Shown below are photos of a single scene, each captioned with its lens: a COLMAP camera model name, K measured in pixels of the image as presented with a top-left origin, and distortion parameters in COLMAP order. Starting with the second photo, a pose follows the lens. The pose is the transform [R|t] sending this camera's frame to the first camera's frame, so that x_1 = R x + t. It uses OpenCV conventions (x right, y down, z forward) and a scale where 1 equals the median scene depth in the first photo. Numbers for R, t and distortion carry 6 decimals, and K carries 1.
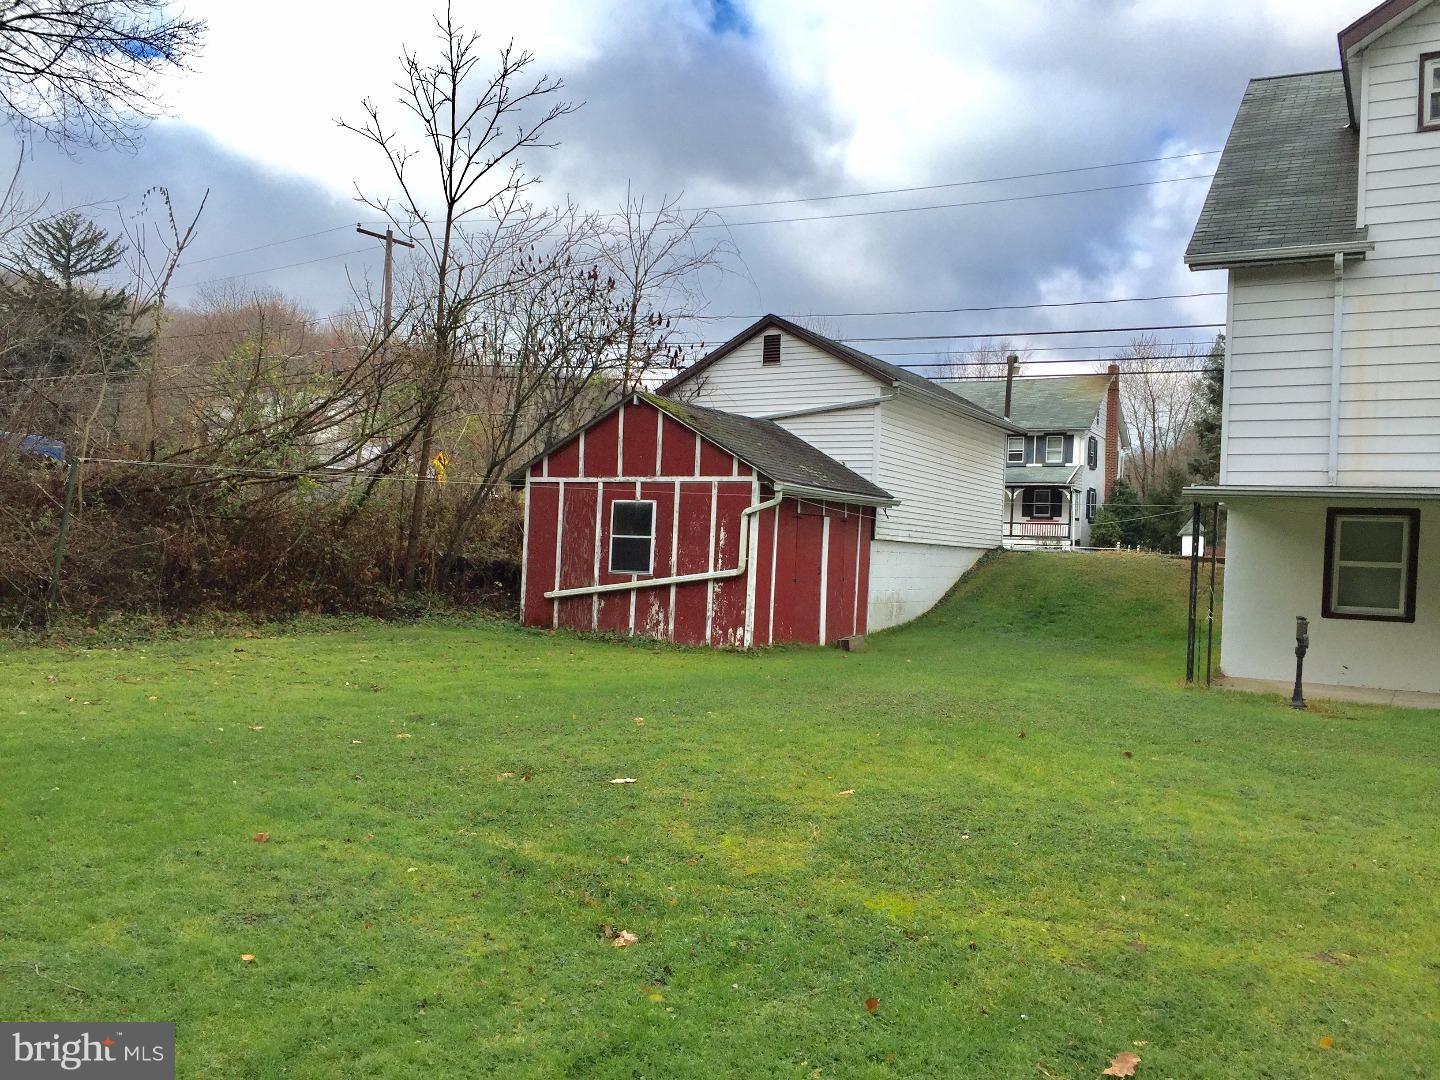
lens RADIAL K [[1242.3, 0, 719.0], [0, 1242.3, 550.1], [0, 0, 1]] dist [0.057593, -0.080689]
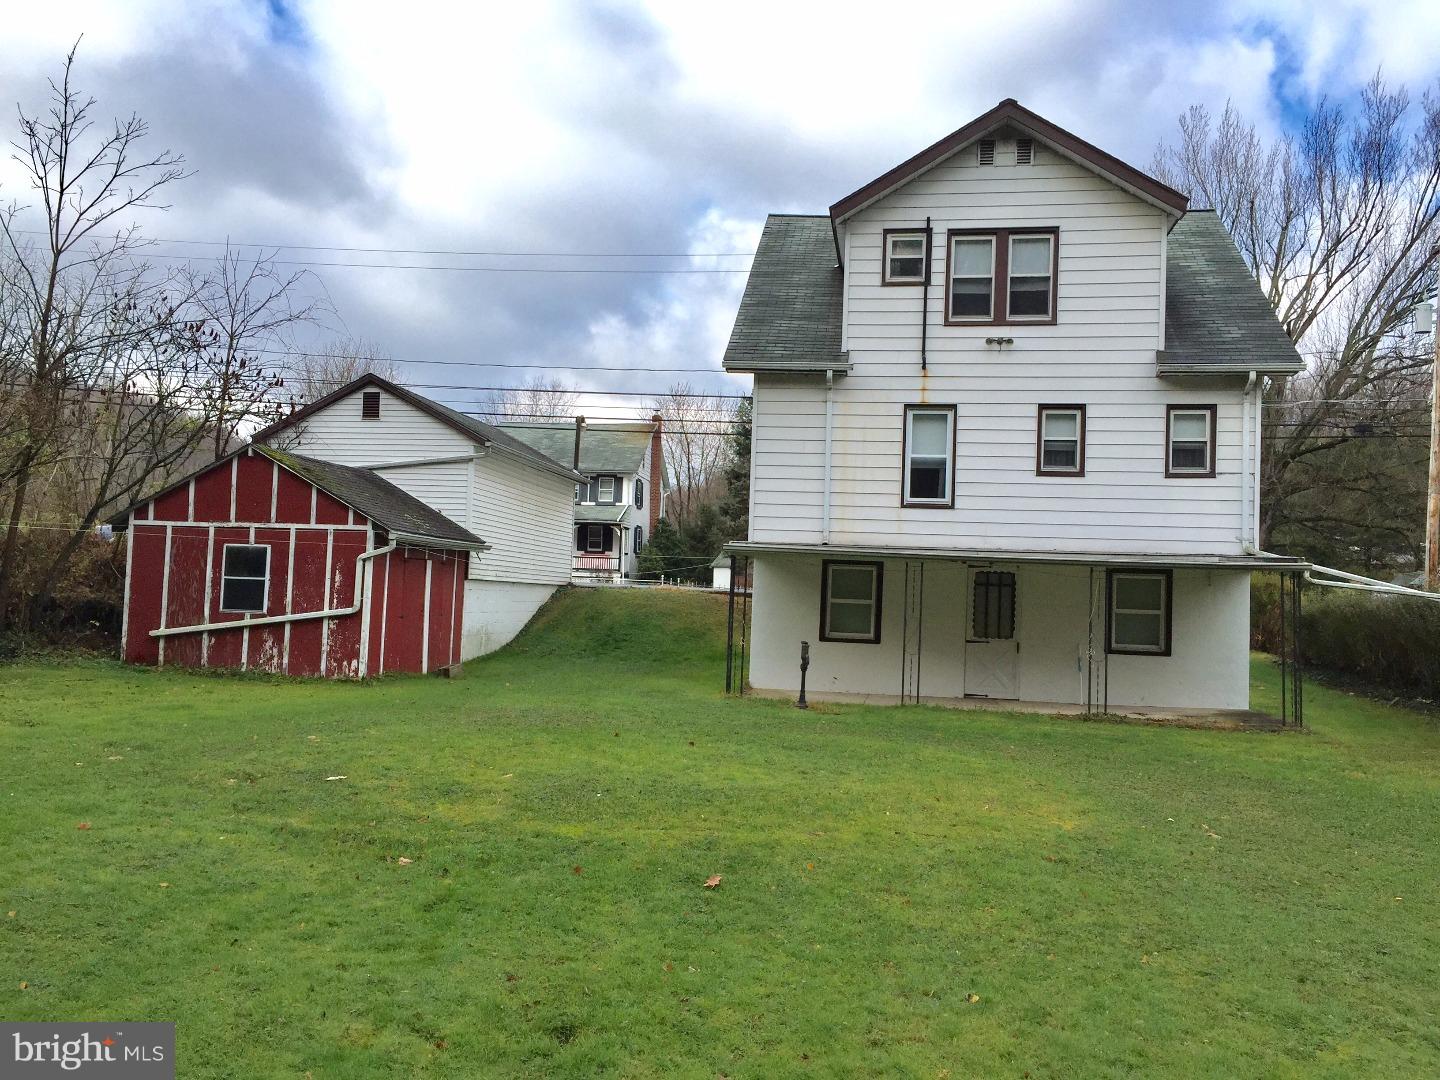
lens RADIAL K [[1242.3, 0, 719.0], [0, 1242.3, 550.1], [0, 0, 1]] dist [0.057593, -0.080689]
pose [[0.935296, 0.007463, 0.353789, -0.069682], [0.000252, 0.999763, -0.021757, -0.011358], [-0.353868, 0.020438, 0.935072, -0.159924]]
